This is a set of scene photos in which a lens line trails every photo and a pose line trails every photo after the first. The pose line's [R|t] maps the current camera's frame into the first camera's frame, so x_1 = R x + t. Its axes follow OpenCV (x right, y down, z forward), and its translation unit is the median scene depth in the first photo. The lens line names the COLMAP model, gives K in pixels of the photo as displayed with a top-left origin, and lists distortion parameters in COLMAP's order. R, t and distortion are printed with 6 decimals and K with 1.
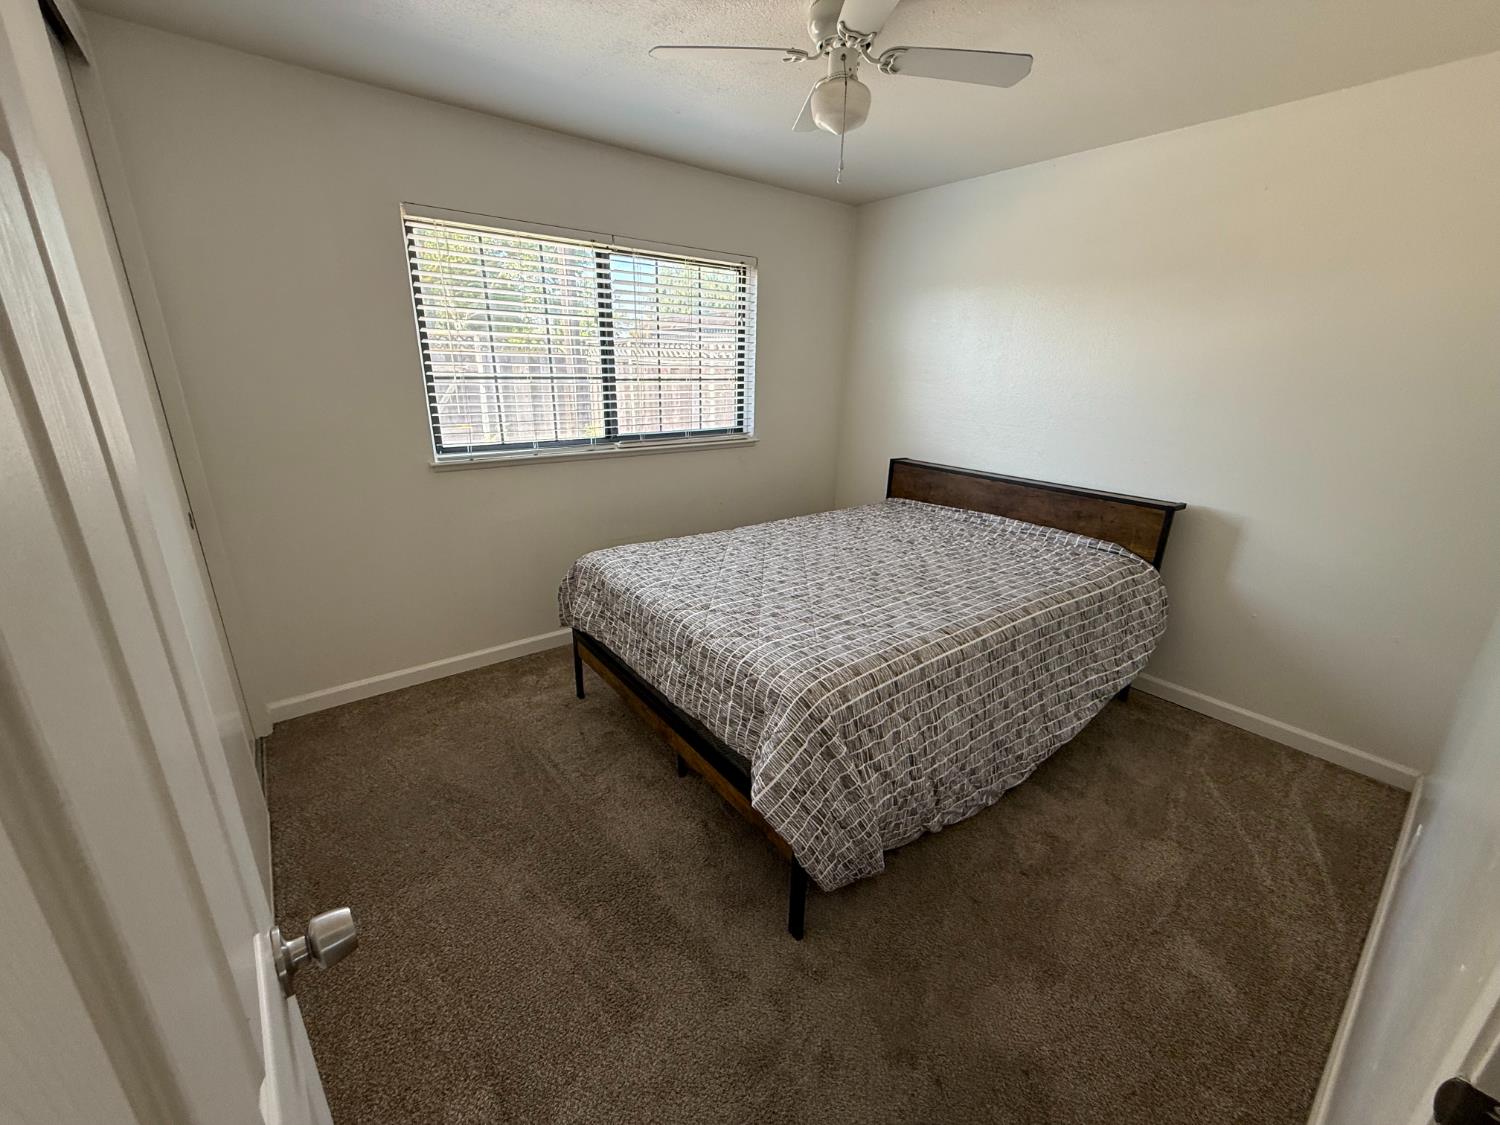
lens RADIAL K [[598.0, 0, 749.2], [0, 598.0, 560.9], [0, 0, 1]] dist [0.000859, -0.000053]
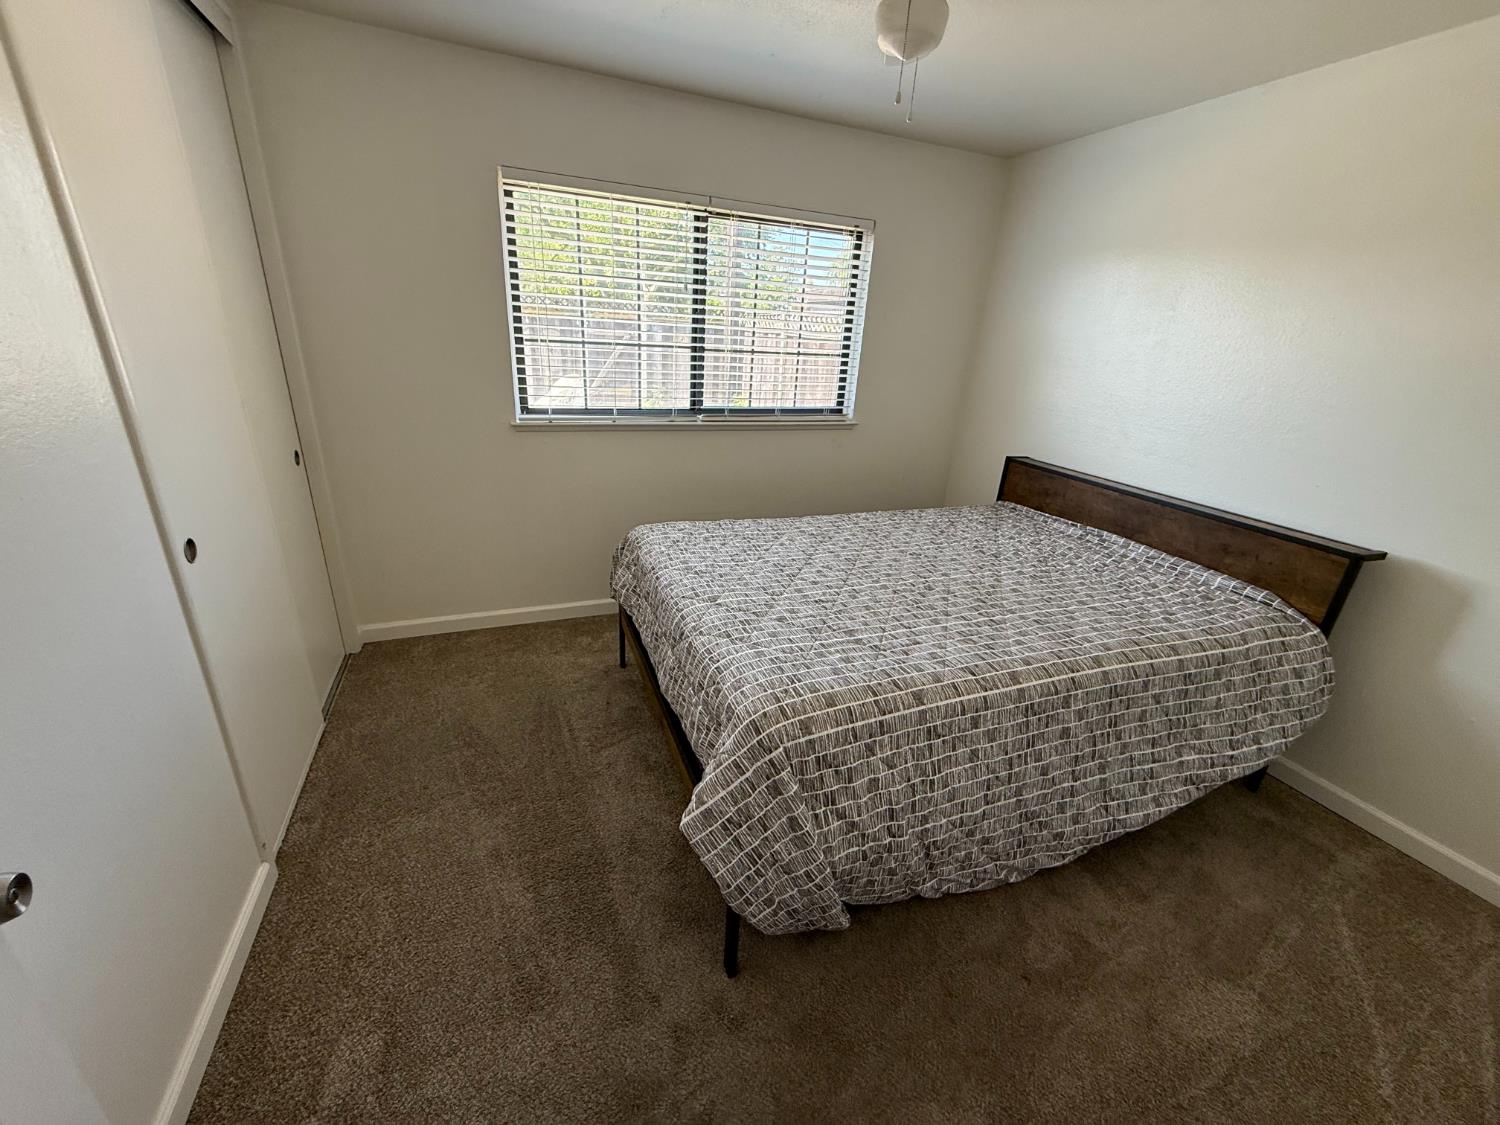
lens RADIAL K [[598.0, 0, 749.3], [0, 598.0, 561.6], [0, 0, 1]] dist [0.000859, -0.000053]
pose [[0.960632, 0.131193, -0.244896, 0.169098], [-0.121369, 0.991091, 0.054855, -0.032656], [0.249911, -0.022972, 0.967996, 0.093602]]
